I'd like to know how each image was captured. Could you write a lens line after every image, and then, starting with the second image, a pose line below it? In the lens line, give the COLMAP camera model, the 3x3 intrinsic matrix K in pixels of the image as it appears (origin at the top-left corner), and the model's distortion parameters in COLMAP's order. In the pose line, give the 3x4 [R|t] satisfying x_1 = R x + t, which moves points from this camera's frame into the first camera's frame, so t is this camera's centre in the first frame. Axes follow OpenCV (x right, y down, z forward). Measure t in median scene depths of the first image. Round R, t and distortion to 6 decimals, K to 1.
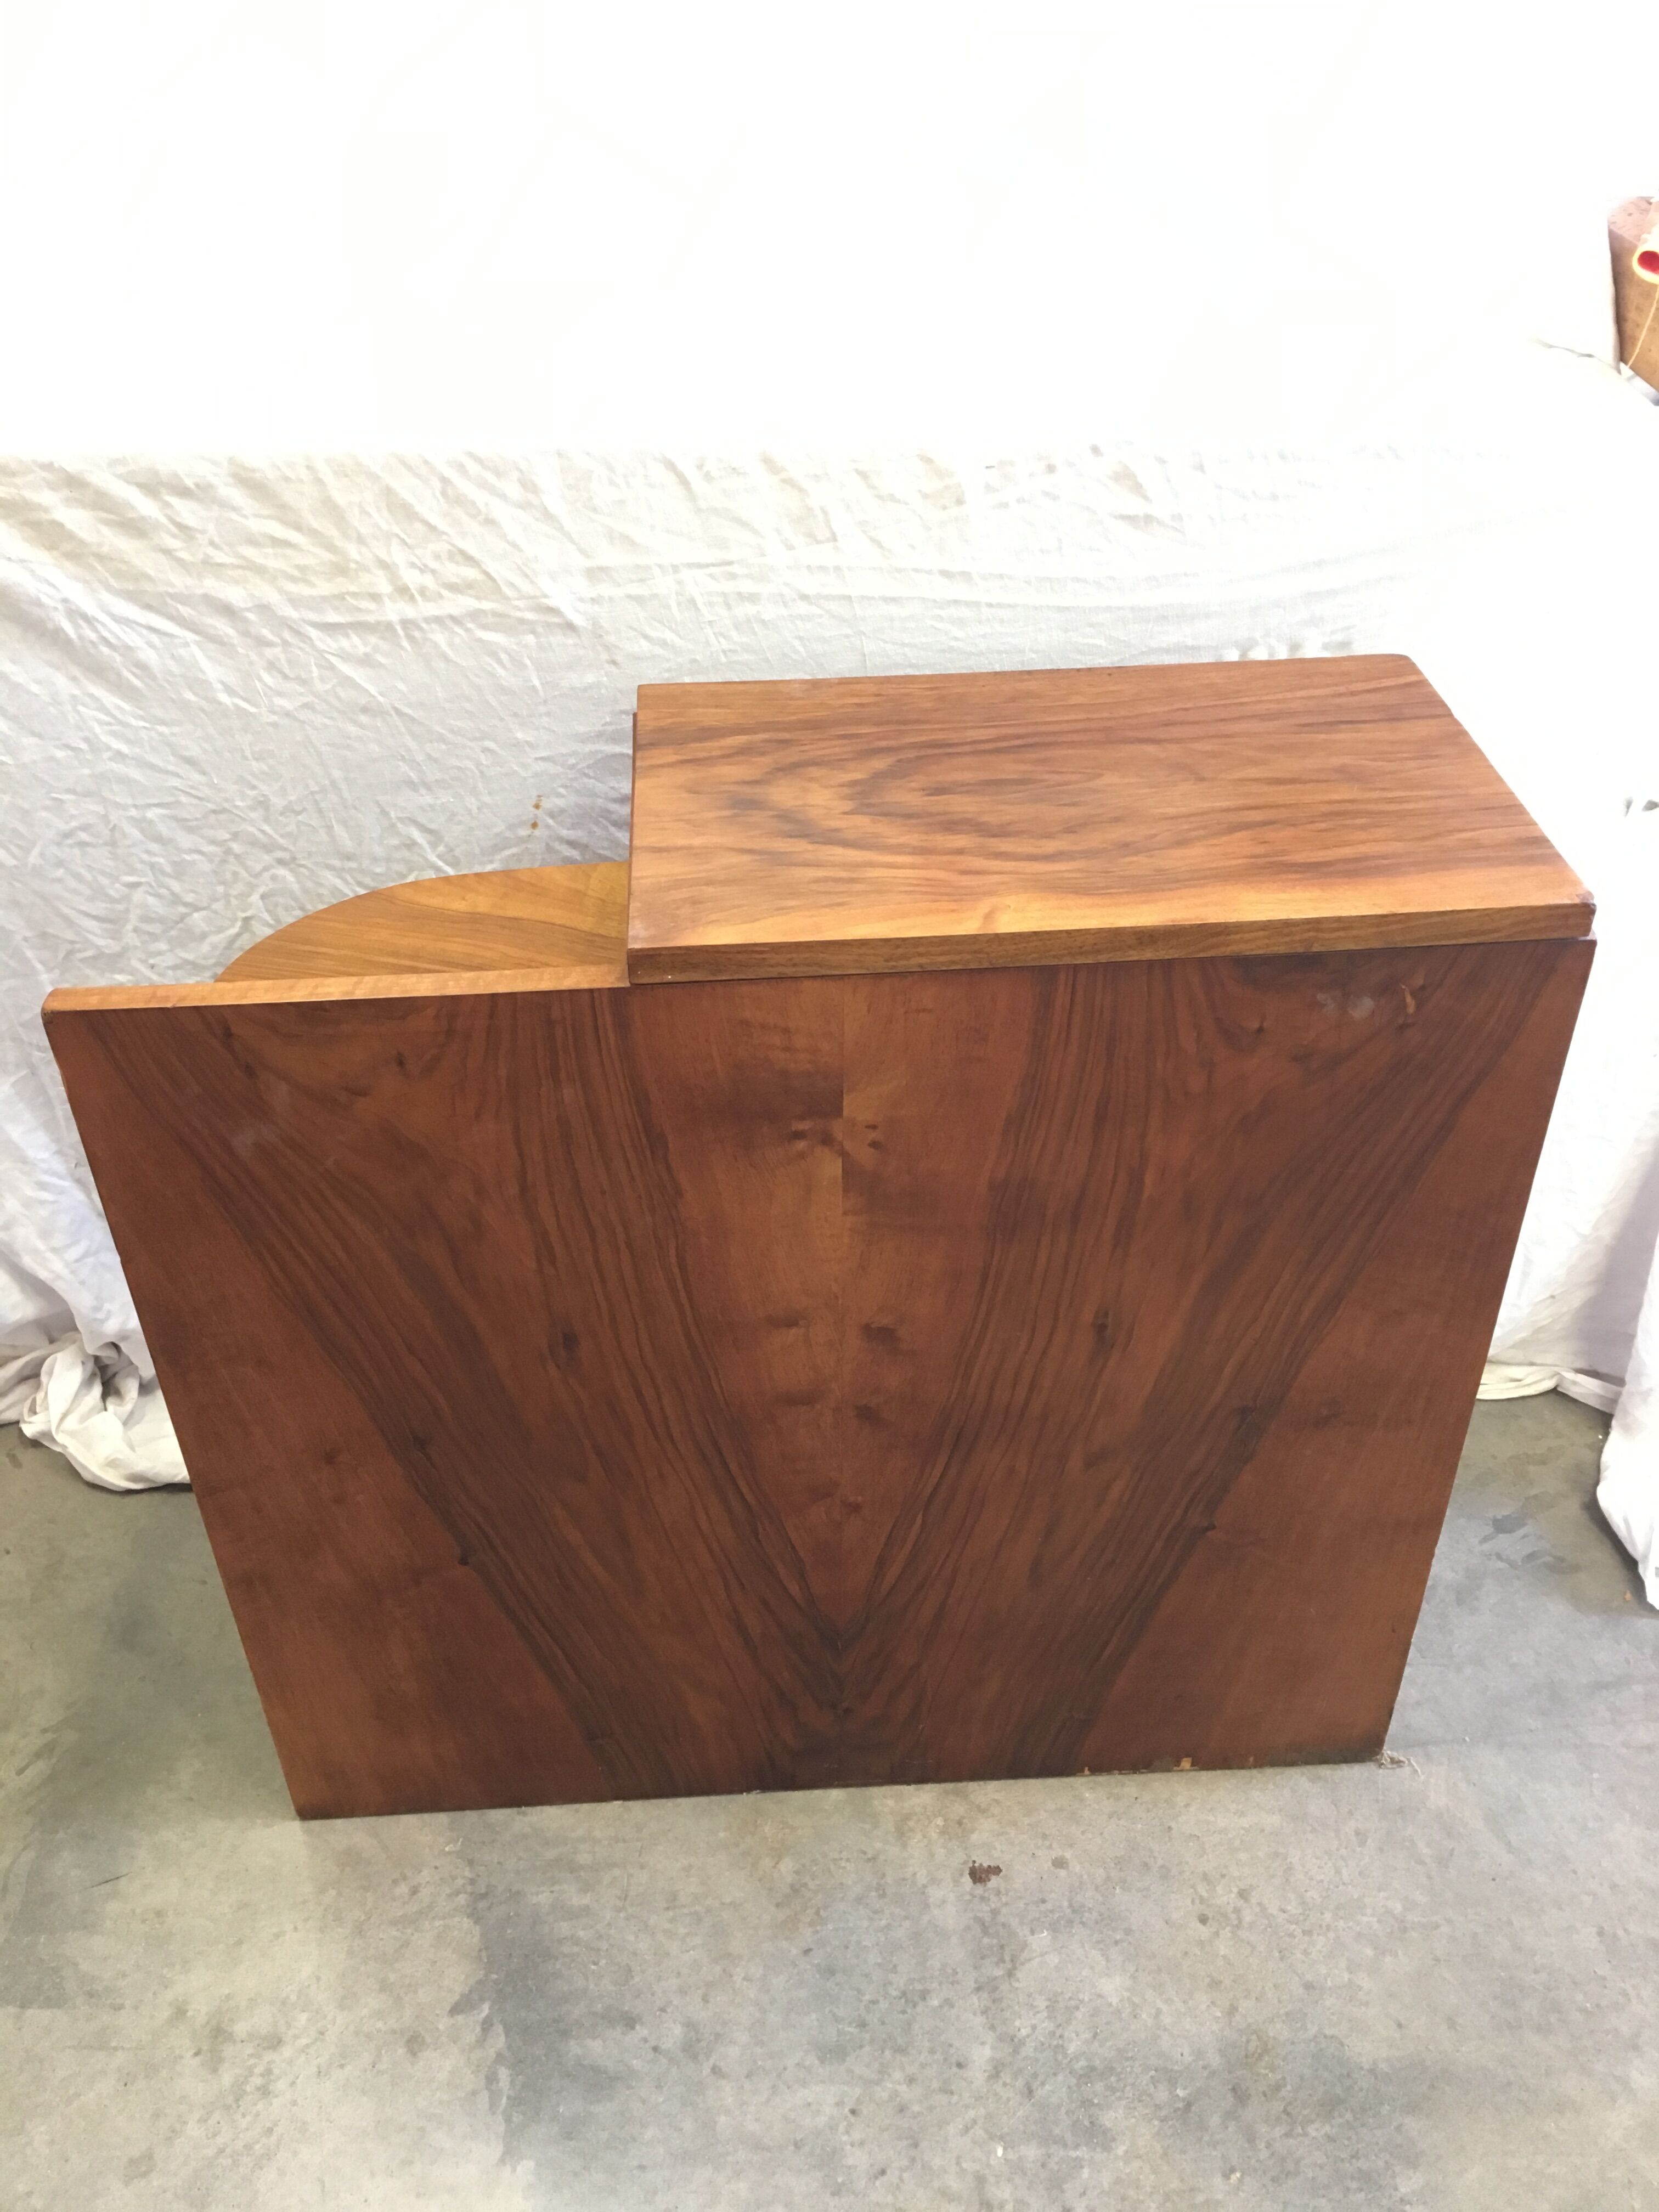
lens RADIAL K [[1847.3, 0, 835.8], [0, 1847.3, 1105.0], [0, 0, 1]] dist [0.069346, -0.103818]
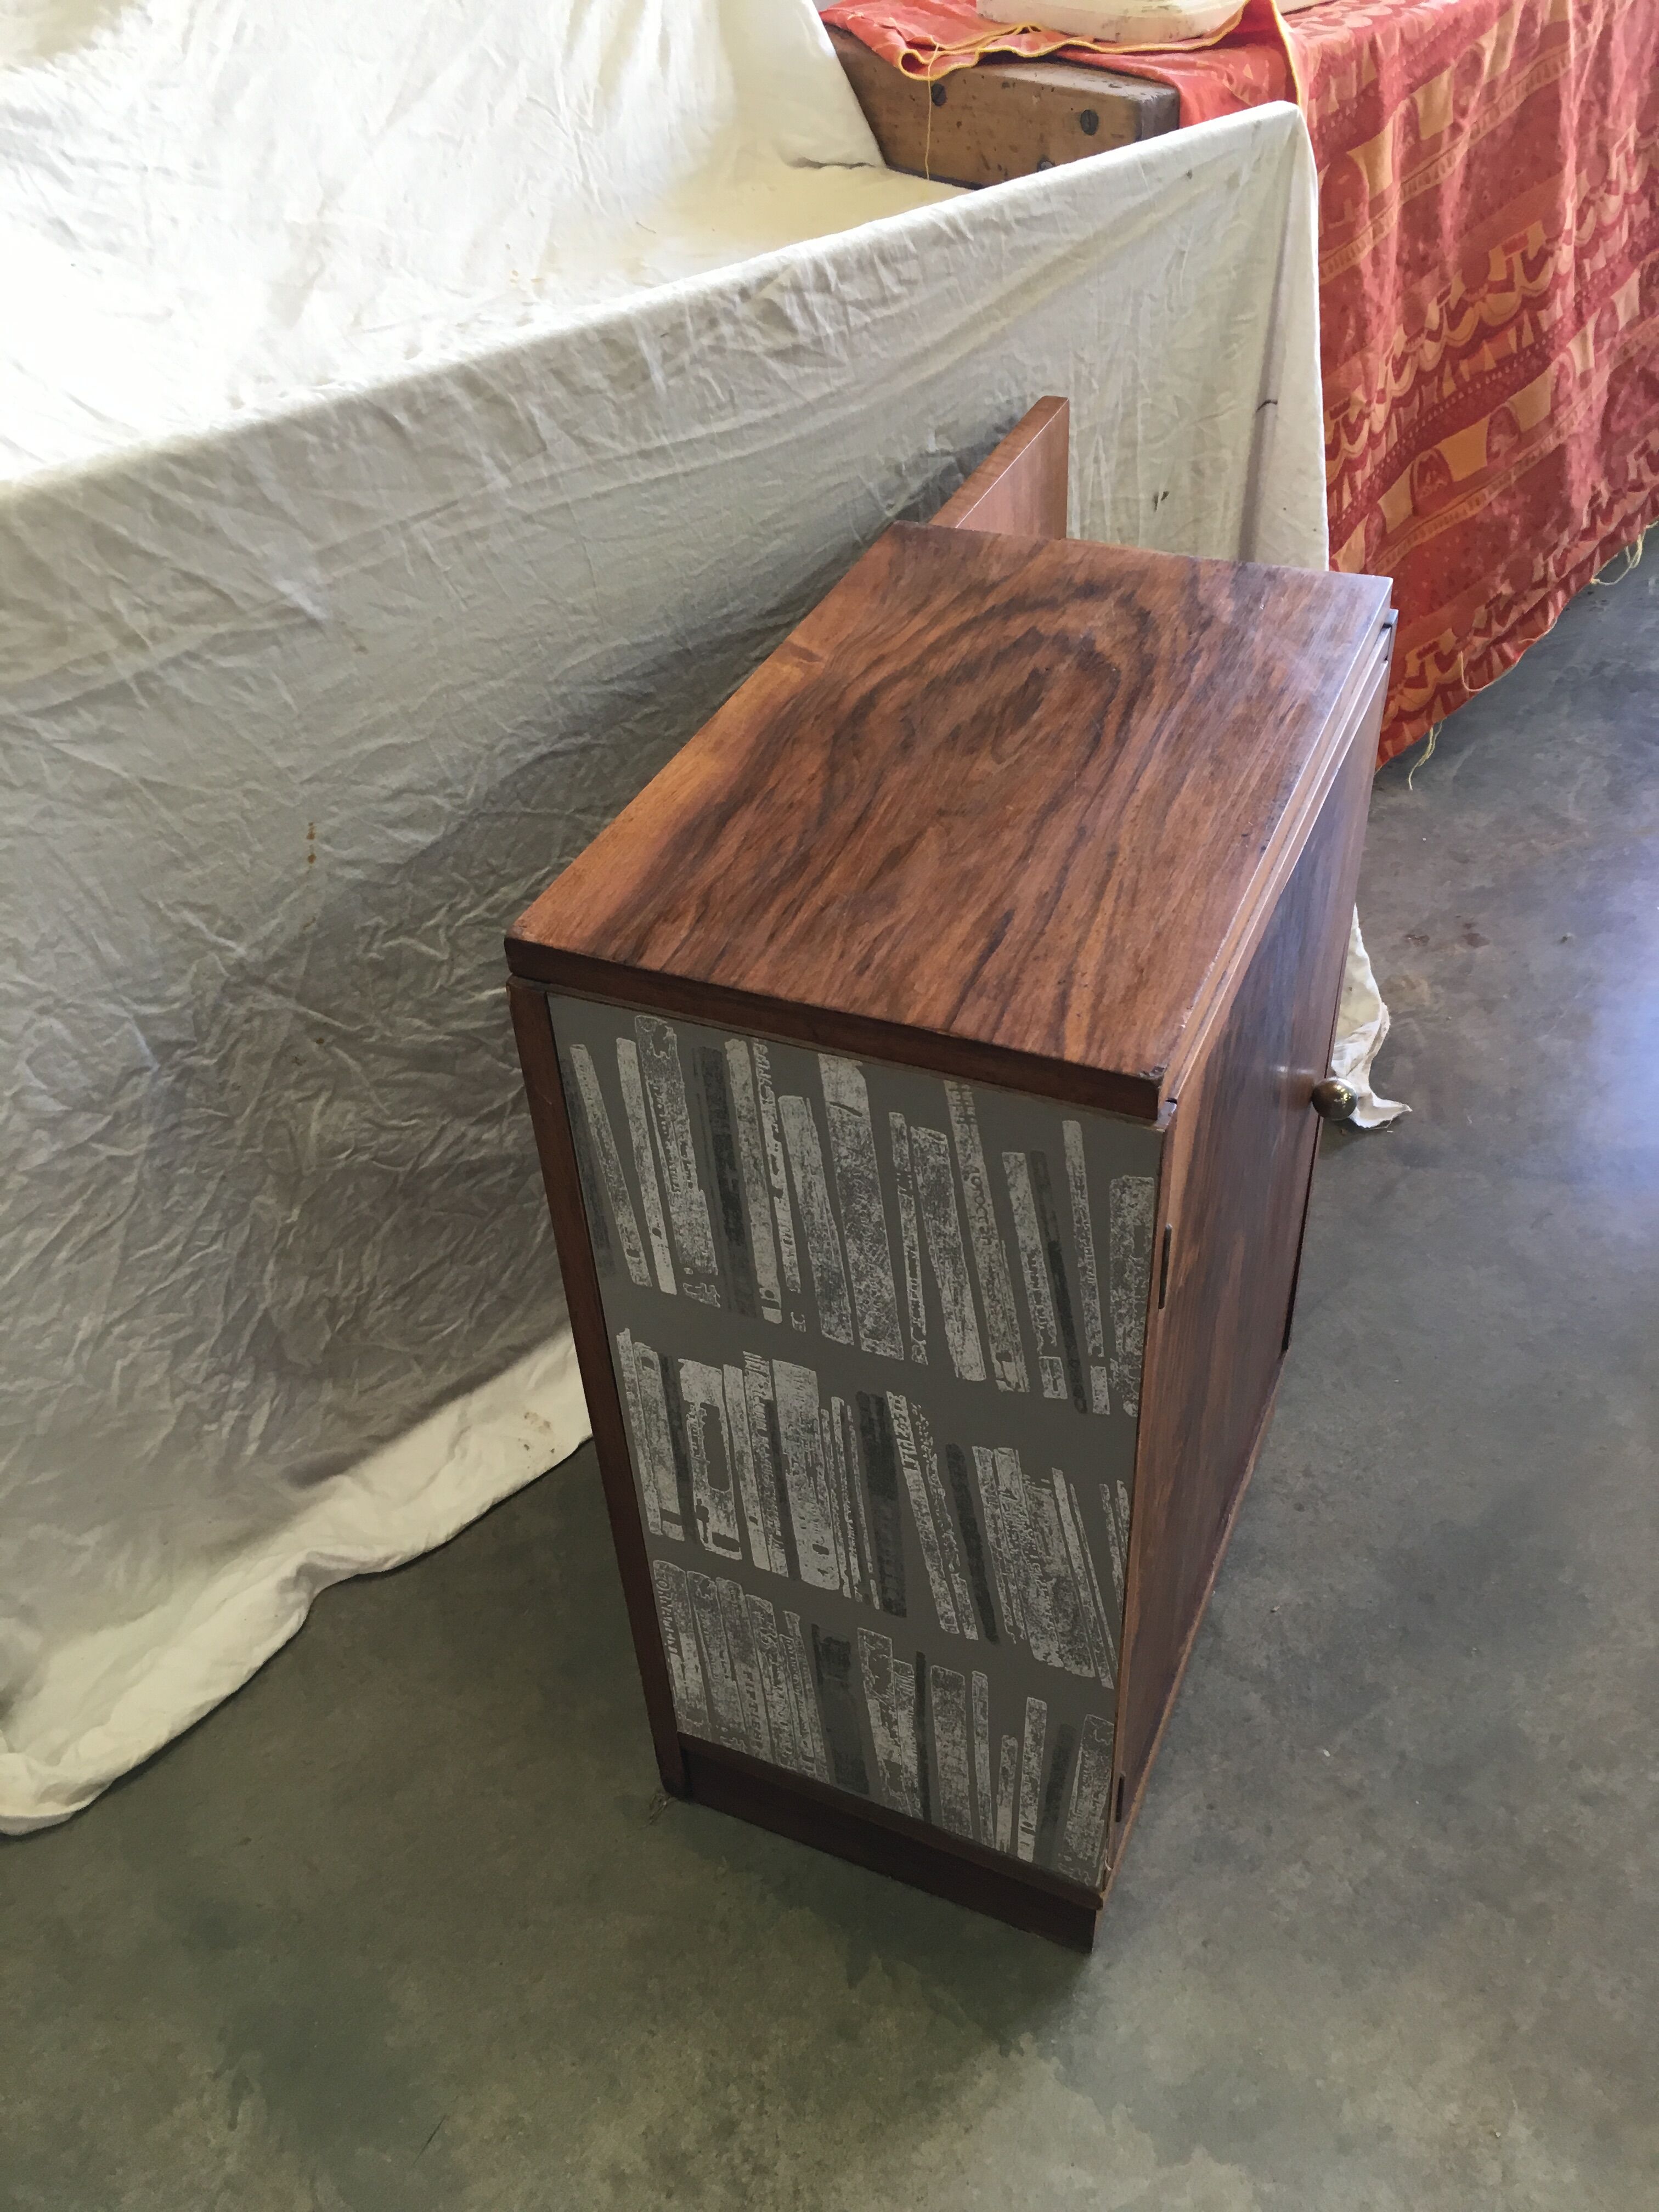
lens RADIAL K [[1847.3, 0, 826.9], [0, 1847.3, 1099.8], [0, 0, 1]] dist [0.069346, -0.103818]
pose [[0.782727, -0.425567, 0.454128, -0.463595], [0.420237, 0.899614, 0.118724, -0.050097], [-0.459065, 0.097913, 0.882991, 0.102442]]
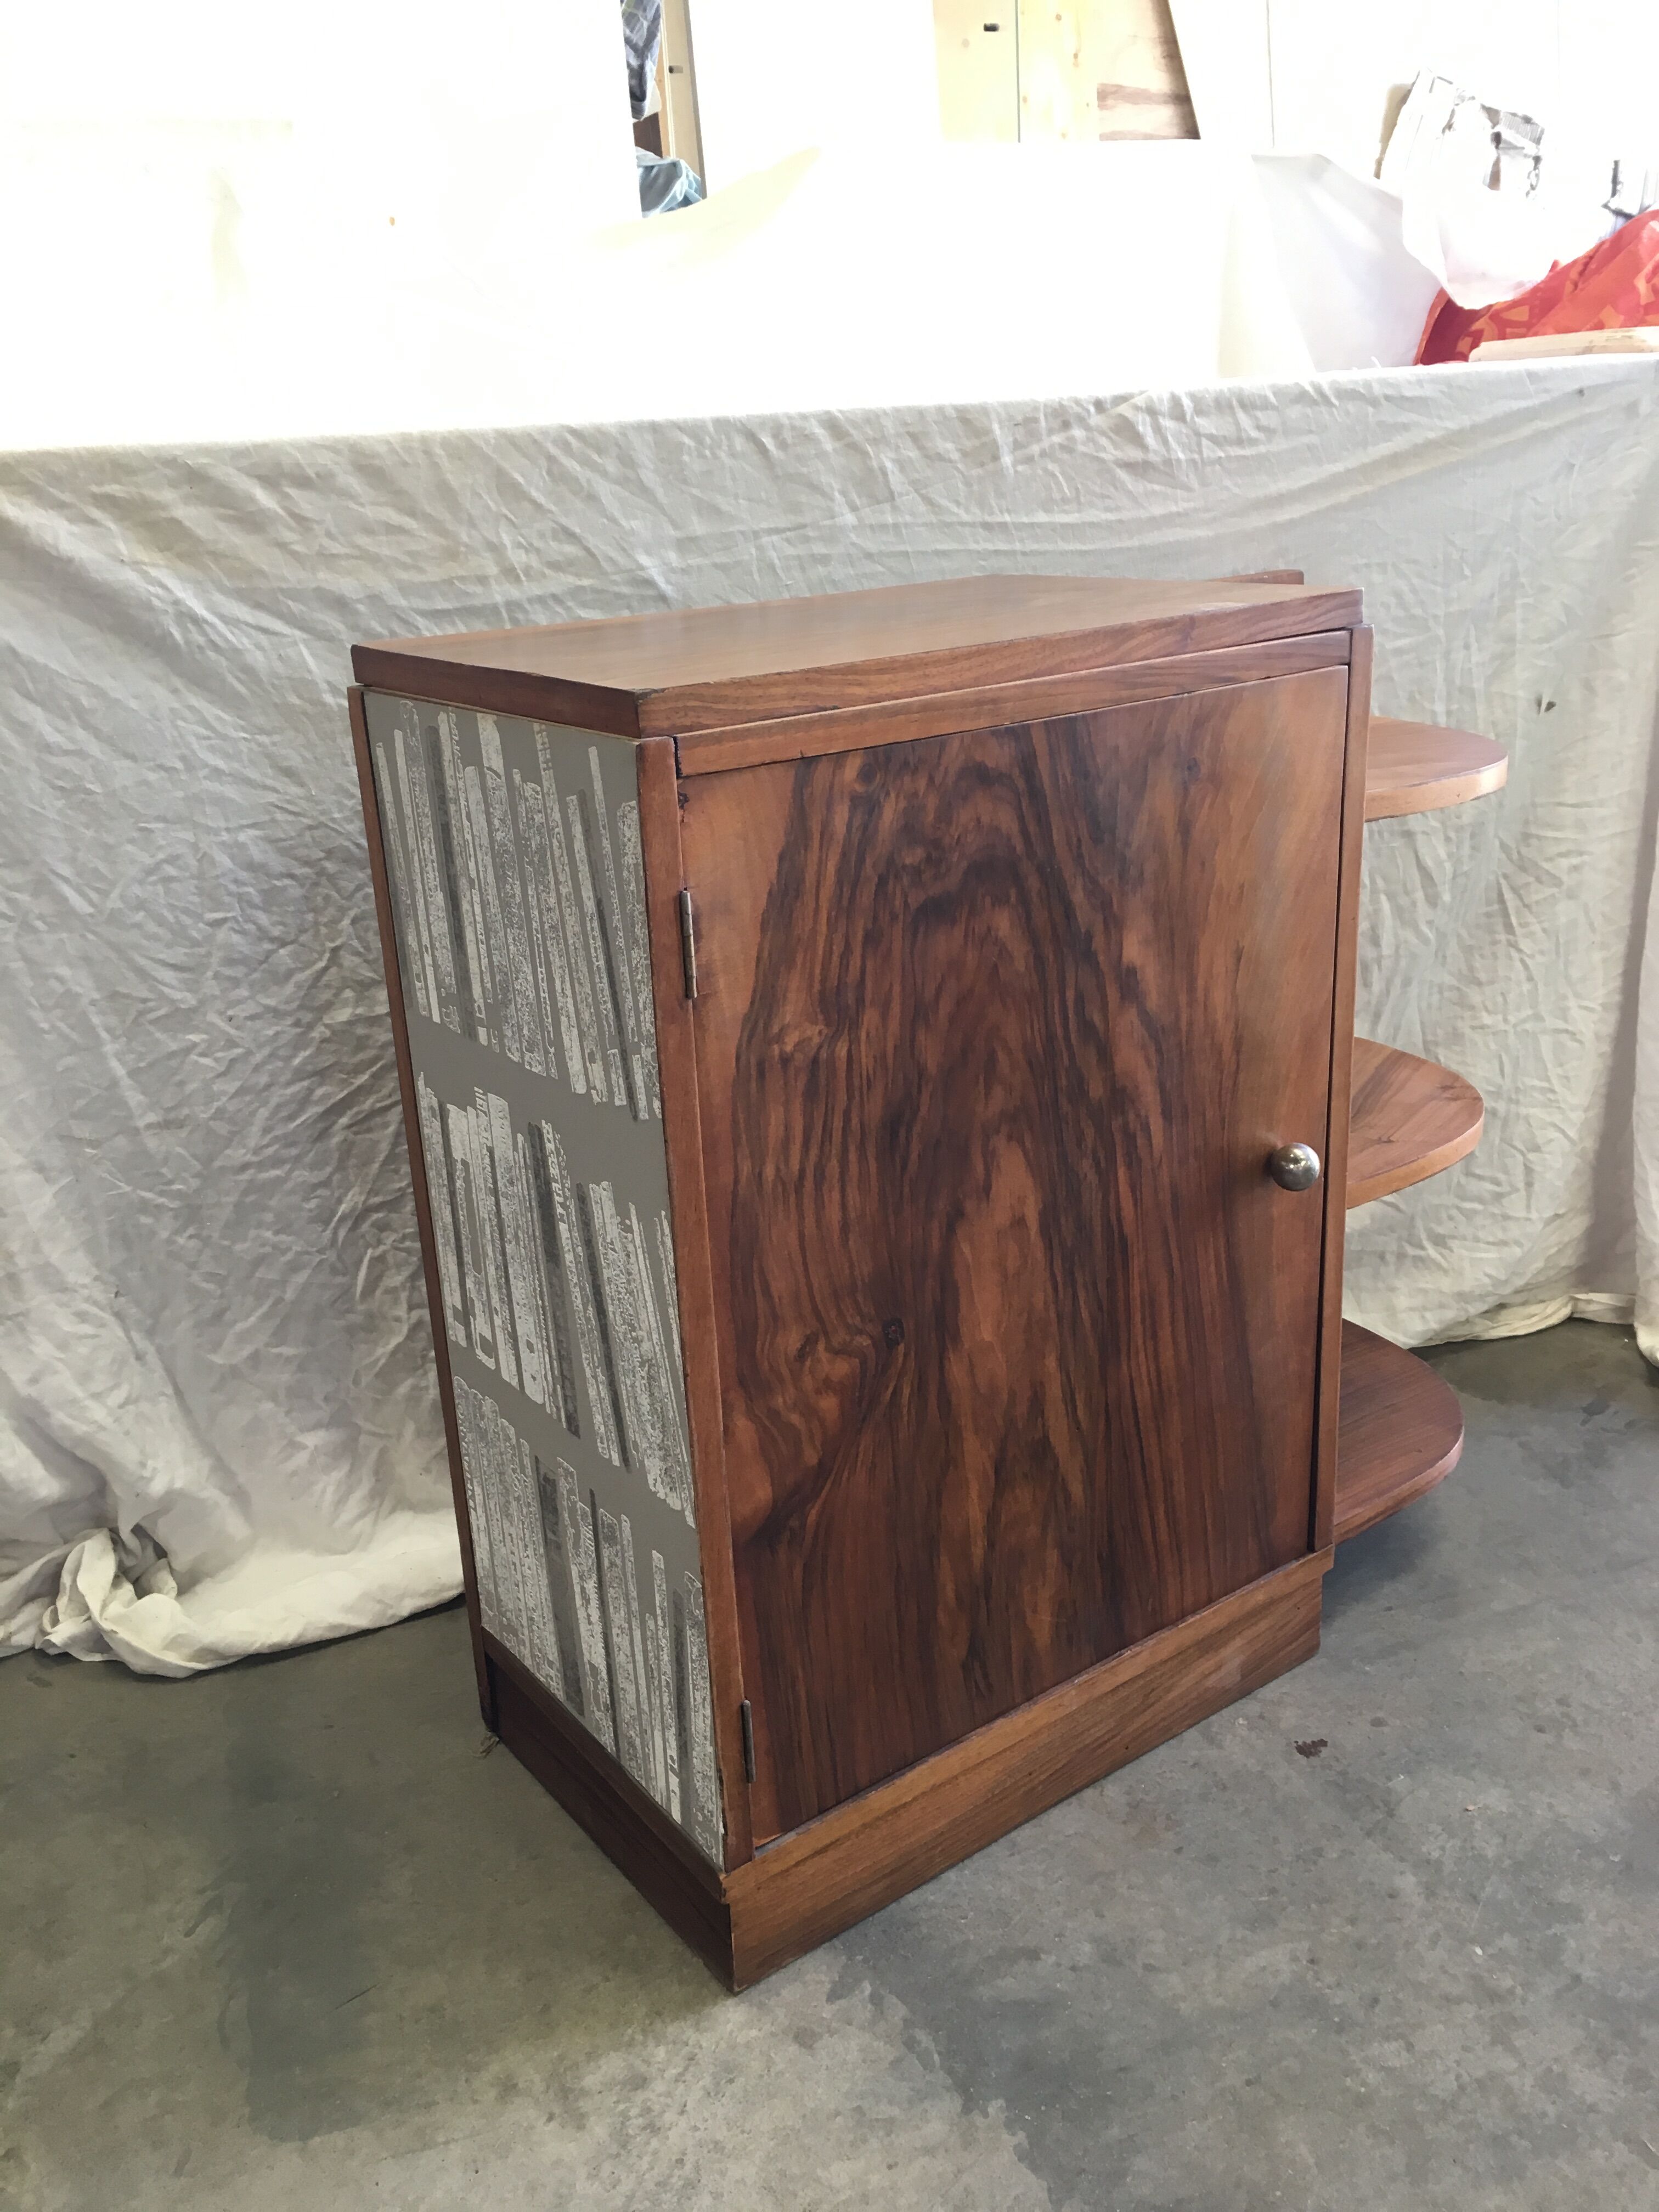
lens RADIAL K [[1847.3, 0, 831.5], [0, 1847.3, 1112.0], [0, 0, 1]] dist [0.069346, -0.103818]
pose [[0.957540, -0.137034, 0.253653, -0.366605], [0.210089, 0.934176, -0.288405, 0.355283], [-0.197435, 0.329449, 0.923300, 0.085015]]
